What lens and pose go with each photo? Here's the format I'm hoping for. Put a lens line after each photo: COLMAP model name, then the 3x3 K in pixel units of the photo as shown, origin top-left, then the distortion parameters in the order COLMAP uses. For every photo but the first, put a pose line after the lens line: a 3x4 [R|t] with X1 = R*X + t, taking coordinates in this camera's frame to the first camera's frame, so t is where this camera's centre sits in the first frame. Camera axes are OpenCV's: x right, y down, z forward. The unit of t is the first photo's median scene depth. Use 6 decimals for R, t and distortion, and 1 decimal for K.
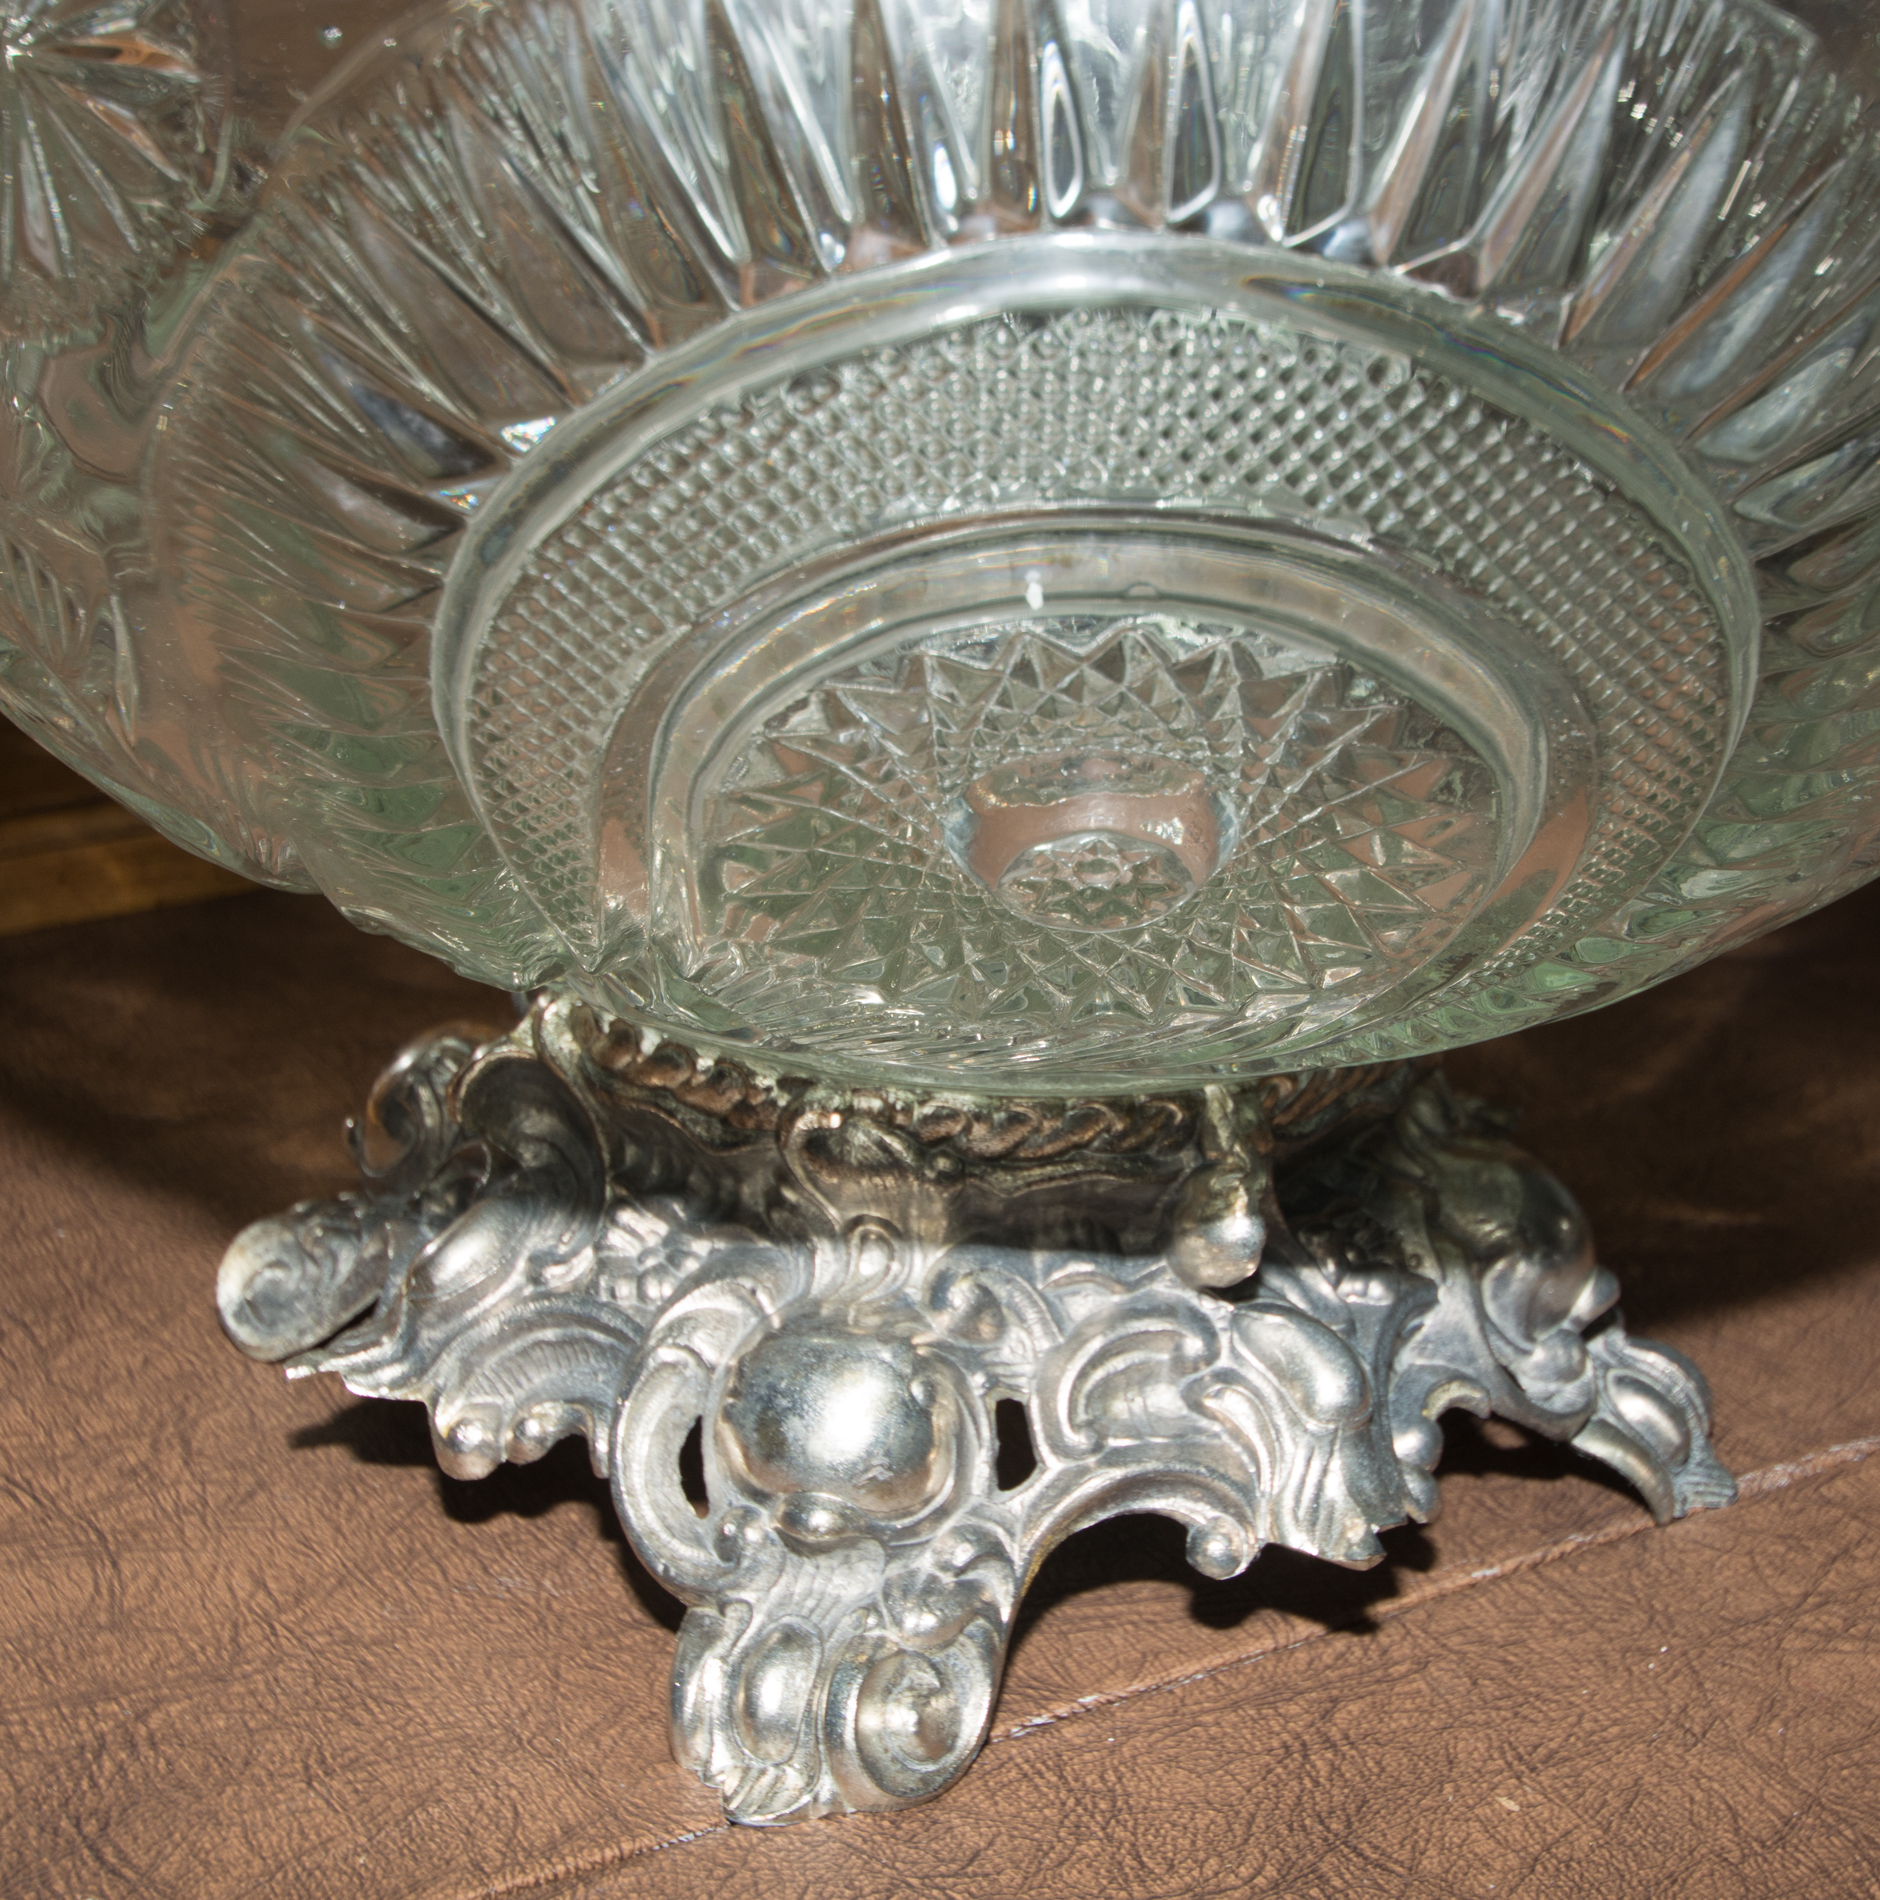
lens RADIAL K [[3174.7, 0, 940.0], [0, 3174.7, 950.0], [0, 0, 1]] dist [-0.040525, -0.152655]
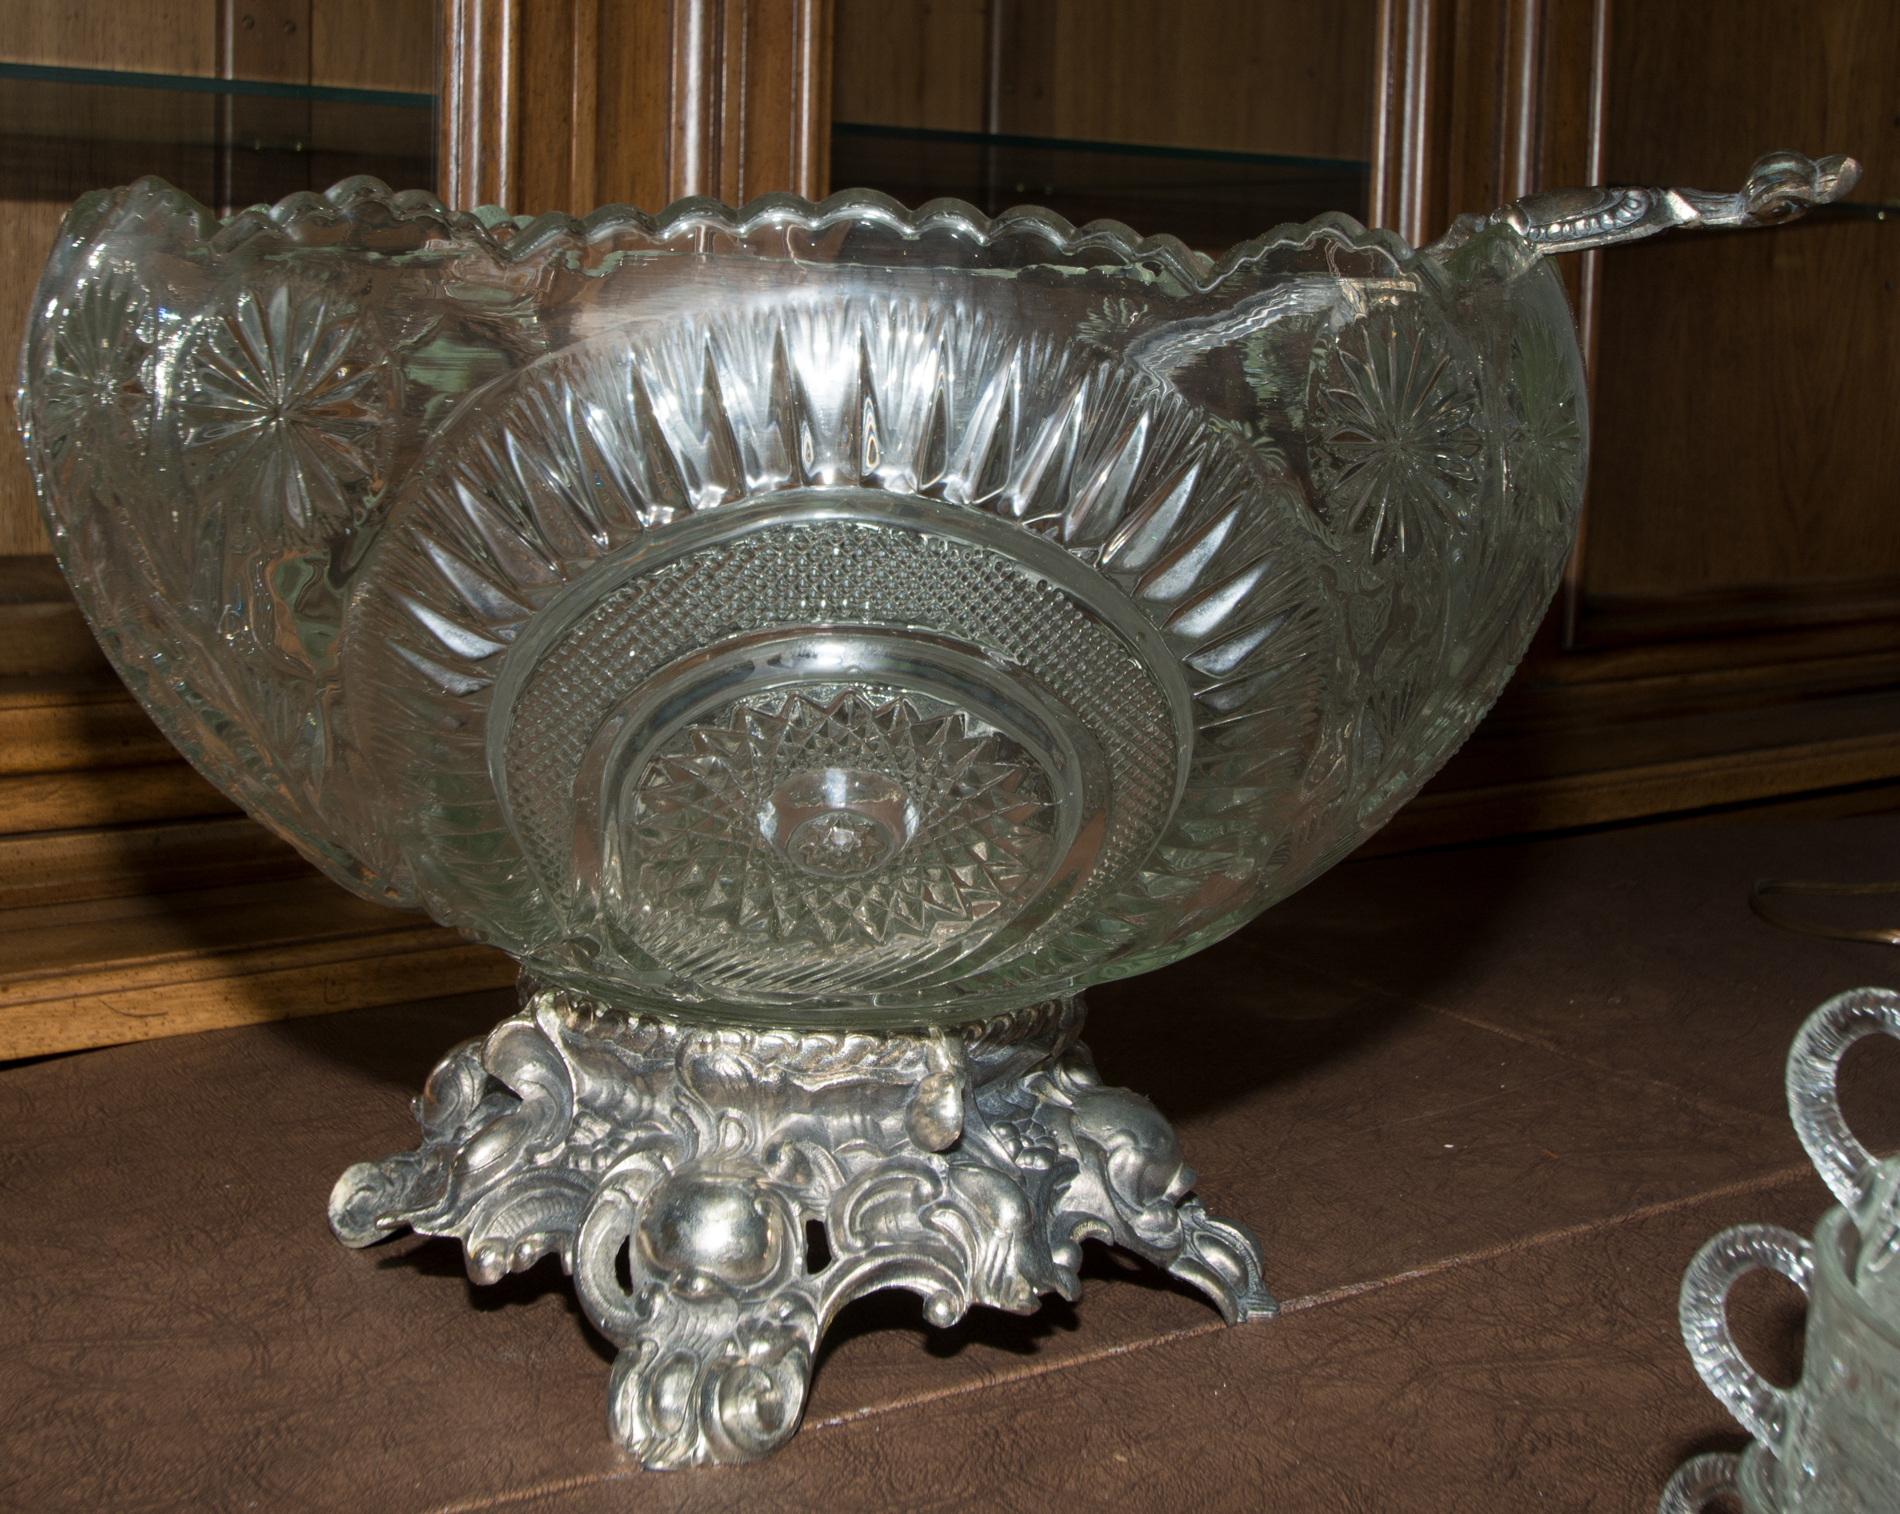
lens RADIAL K [[3557.1, 0, 950.0], [0, 3557.1, 757.0], [0, 0, 1]] dist [-0.053319, -0.228980]
pose [[0.999930, -0.011816, 0.000309, 0.094892], [0.011426, 0.959537, -0.281351, 0.433013], [0.003028, 0.281335, 0.959605, -0.849882]]
